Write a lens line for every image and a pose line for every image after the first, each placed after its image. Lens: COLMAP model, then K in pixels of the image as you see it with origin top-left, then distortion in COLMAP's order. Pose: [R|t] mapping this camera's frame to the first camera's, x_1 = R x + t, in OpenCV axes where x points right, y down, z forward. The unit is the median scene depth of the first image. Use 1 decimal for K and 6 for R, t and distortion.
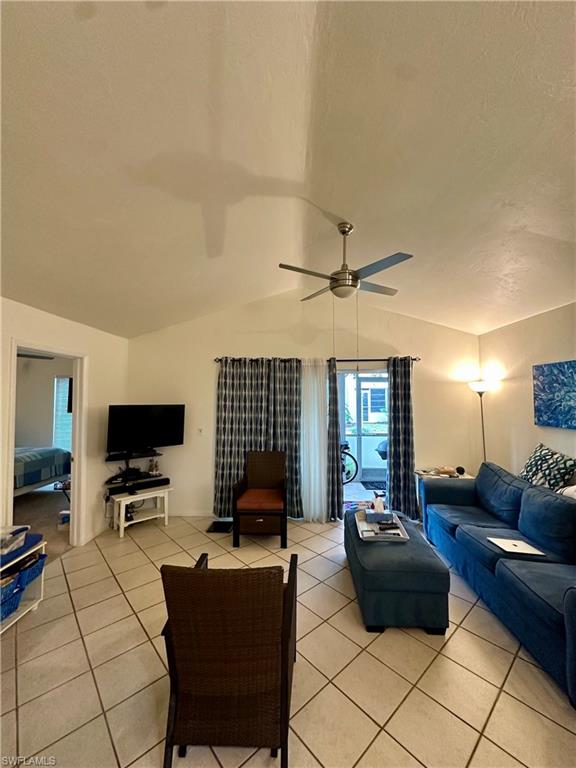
lens RADIAL K [[306.0, 0, 287.7], [0, 306.0, 384.2], [0, 0, 1]] dist [-0.004513, 0.000495]
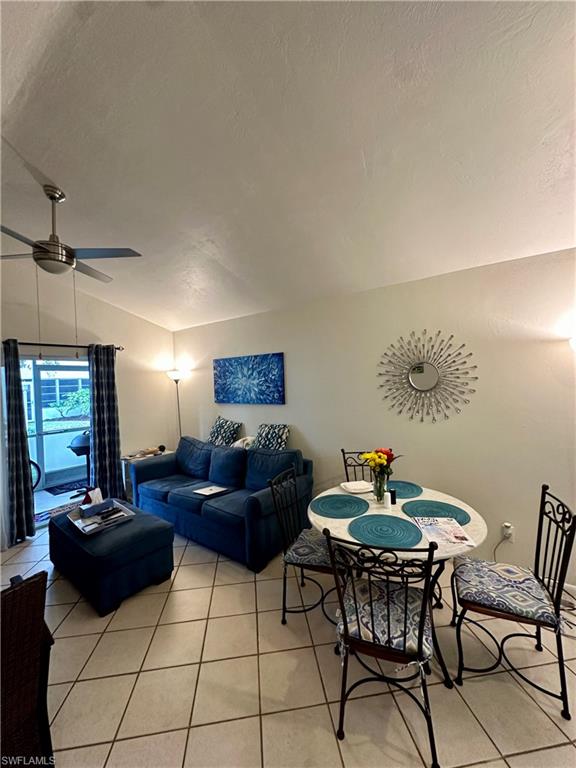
lens RADIAL K [[306.0, 0, 289.0], [0, 306.0, 383.5], [0, 0, 1]] dist [-0.004513, 0.000495]
pose [[0.559754, -0.025533, 0.828266, -0.147521], [-0.000004, 0.999525, 0.030815, 0.004347], [-0.828659, -0.017252, 0.559488, -0.044760]]
